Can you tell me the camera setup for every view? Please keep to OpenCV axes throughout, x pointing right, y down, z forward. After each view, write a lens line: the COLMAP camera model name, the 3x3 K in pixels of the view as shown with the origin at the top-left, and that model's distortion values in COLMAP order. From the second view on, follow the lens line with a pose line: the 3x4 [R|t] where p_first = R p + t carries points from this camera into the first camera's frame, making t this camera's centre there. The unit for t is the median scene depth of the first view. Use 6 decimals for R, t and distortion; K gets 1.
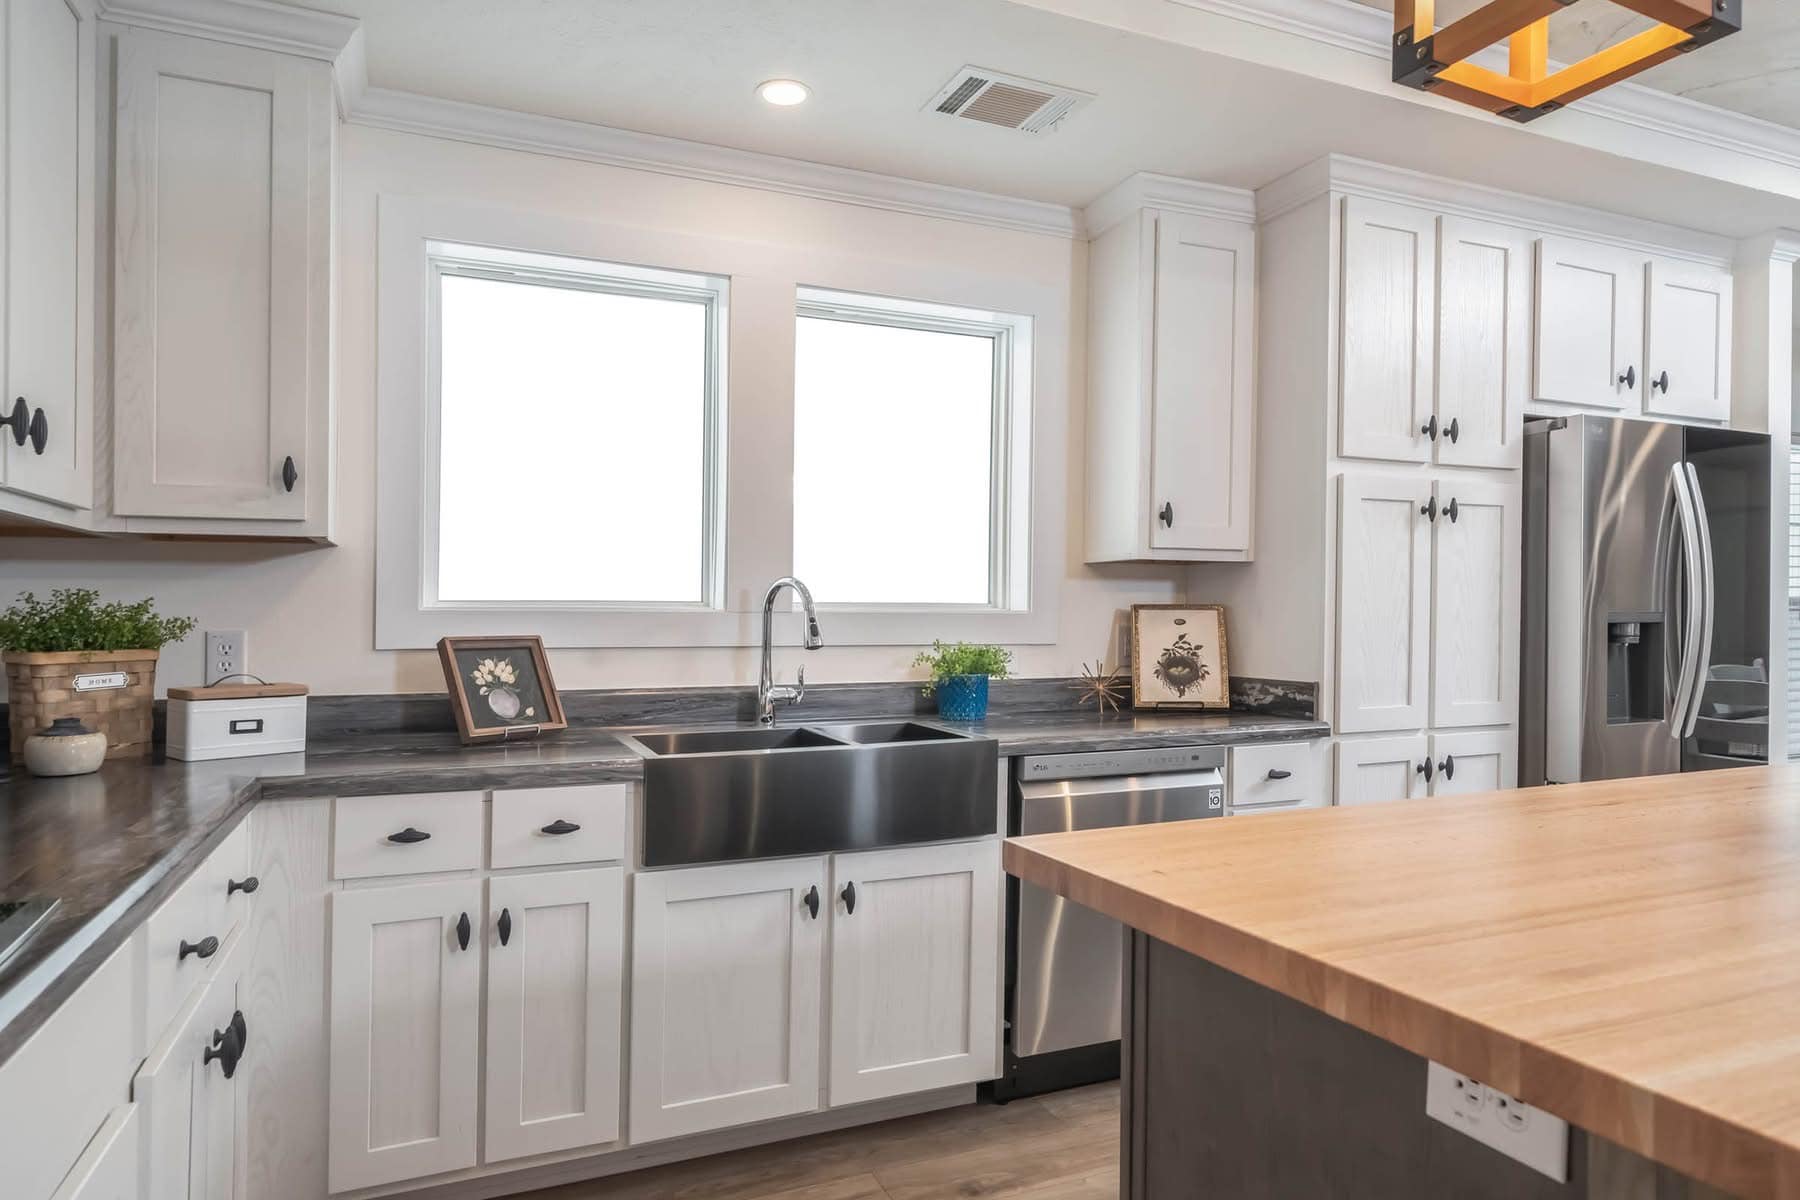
lens RADIAL K [[1094.5, 0, 900.0], [0, 1094.5, 600.0], [0, 0, 1]] dist [0.003167, -0.001212]
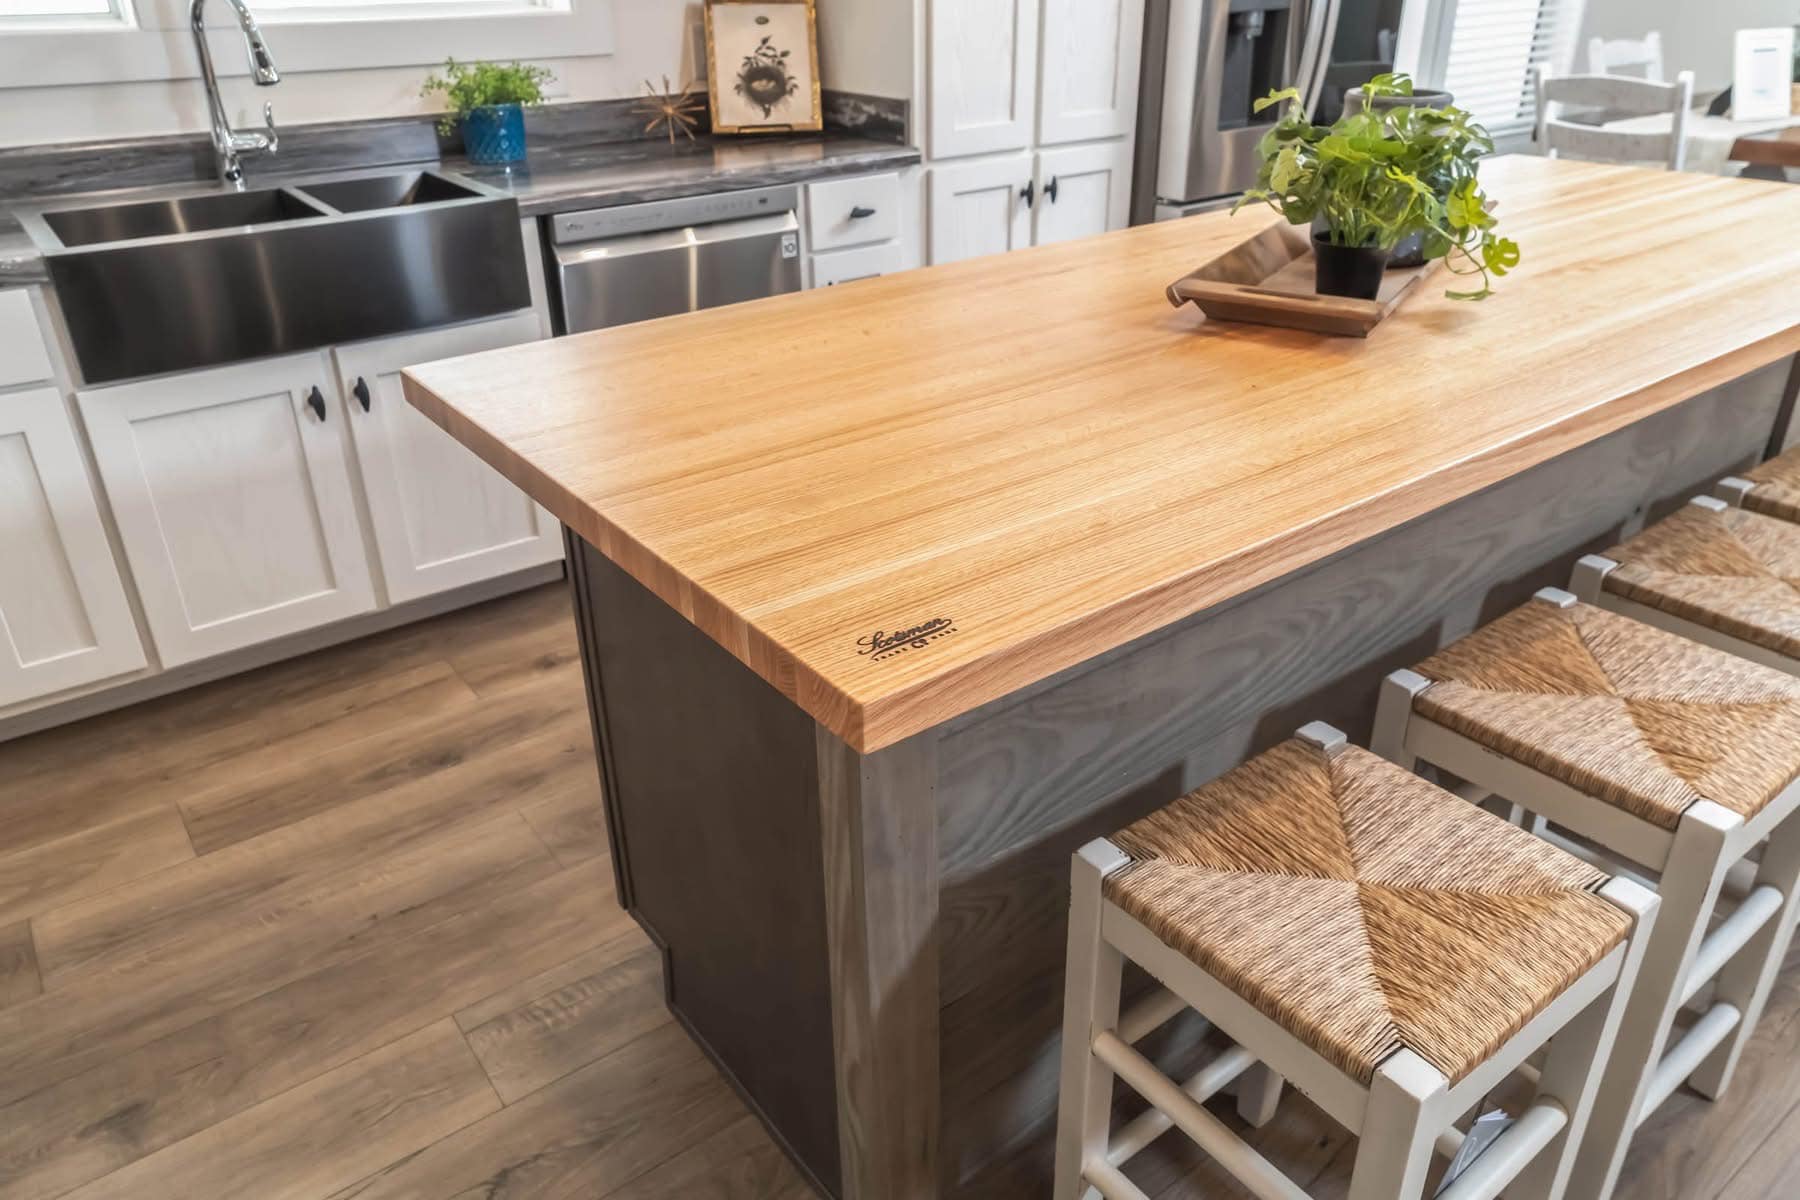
lens RADIAL K [[1286.0, 0, 900.0], [0, 1286.0, 600.0], [0, 0, 1]] dist [0.002793, 0.000486]
pose [[0.971368, -0.119964, 0.205066, 0.116708], [0.010313, 0.883629, 0.468075, -0.051336], [-0.237354, -0.452559, 0.859566, -0.056207]]
